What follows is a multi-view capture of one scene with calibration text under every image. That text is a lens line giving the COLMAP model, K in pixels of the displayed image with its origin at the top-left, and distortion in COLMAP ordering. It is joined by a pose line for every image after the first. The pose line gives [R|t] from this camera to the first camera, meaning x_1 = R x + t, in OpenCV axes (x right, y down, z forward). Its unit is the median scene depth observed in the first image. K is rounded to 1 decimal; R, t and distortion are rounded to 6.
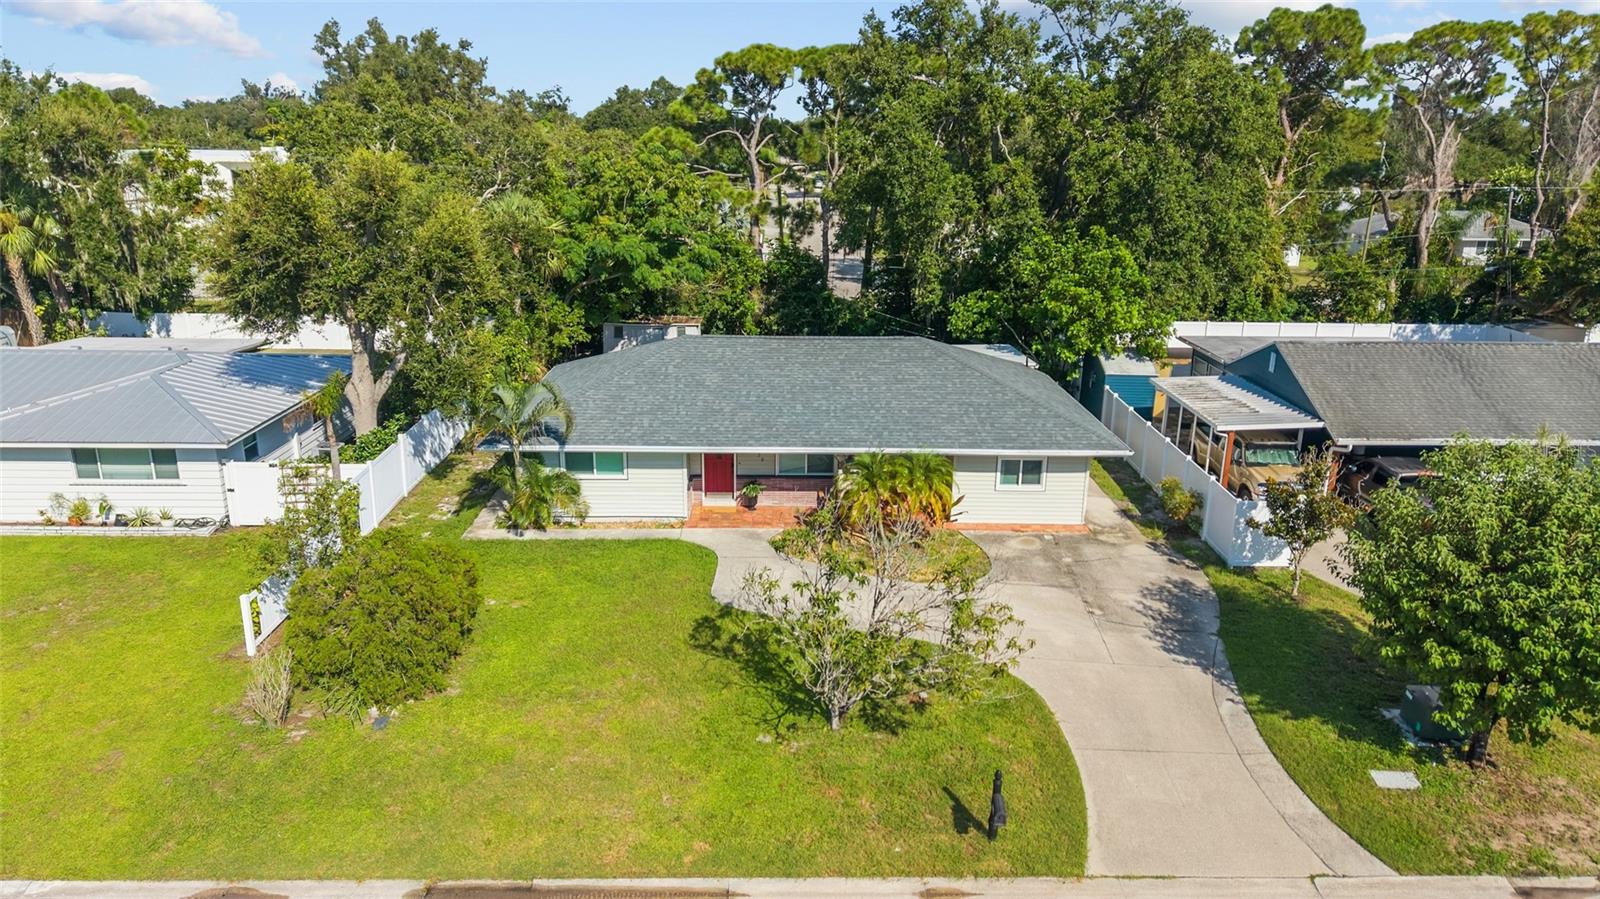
lens RADIAL K [[1231.7, 0, 802.2], [0, 1231.7, 438.2], [0, 0, 1]] dist [-0.027628, 0.008093]
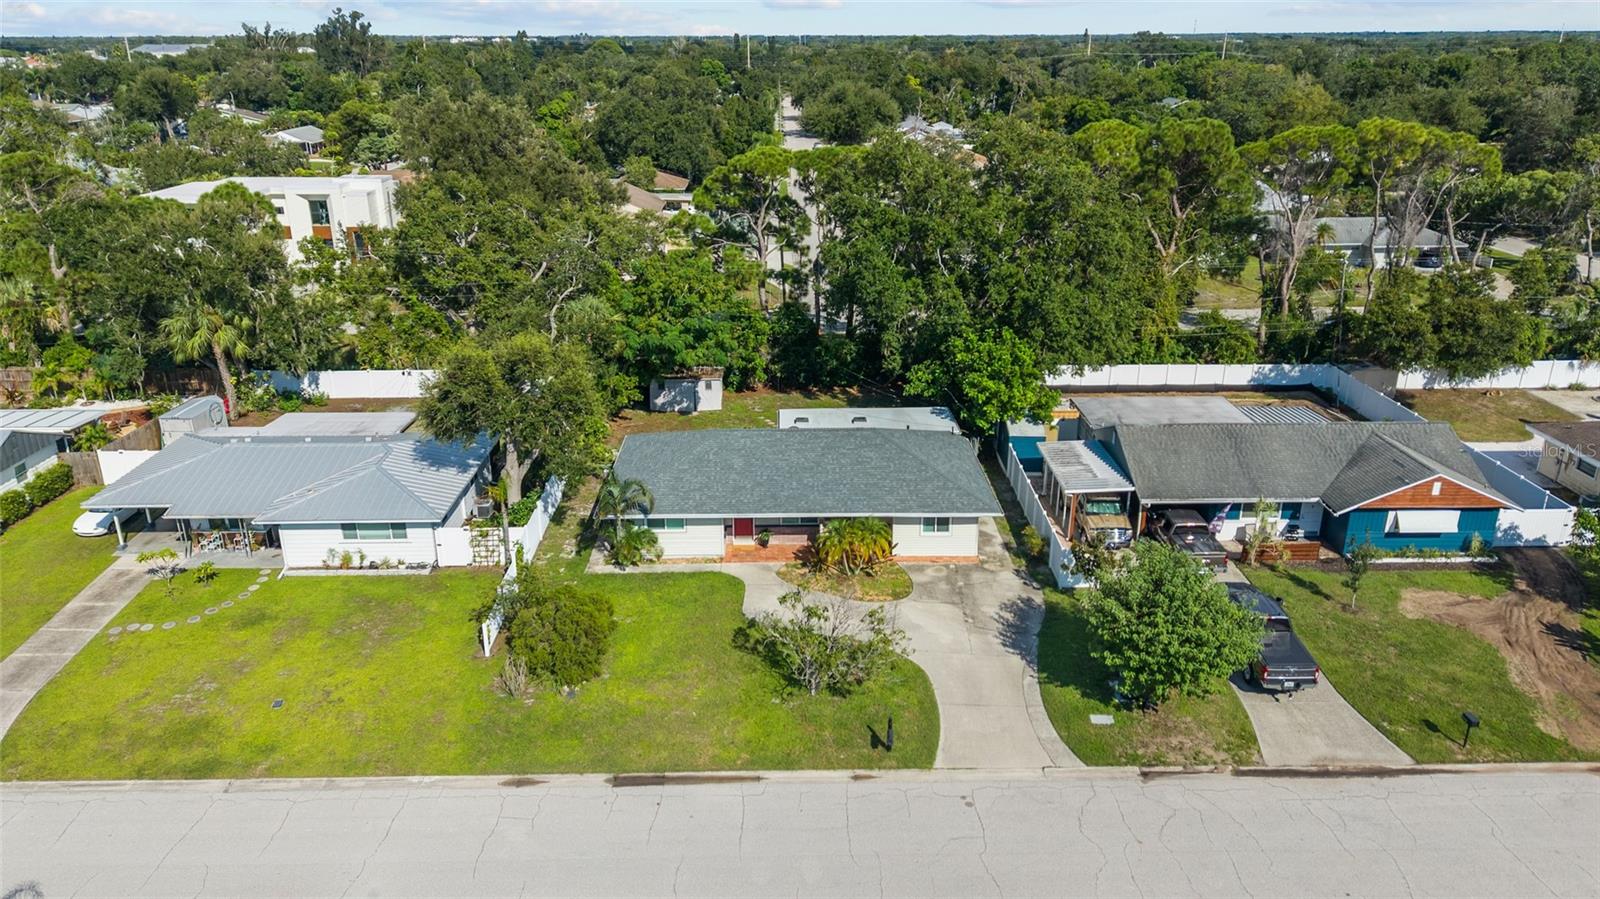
lens RADIAL K [[1231.7, 0, 800.7], [0, 1231.7, 460.4], [0, 0, 1]] dist [-0.027628, 0.008093]
pose [[0.999897, -0.012366, -0.007229, 0.017315], [0.012867, 0.997177, 0.073973, -0.174037], [0.006294, -0.074058, 0.997234, -0.567926]]
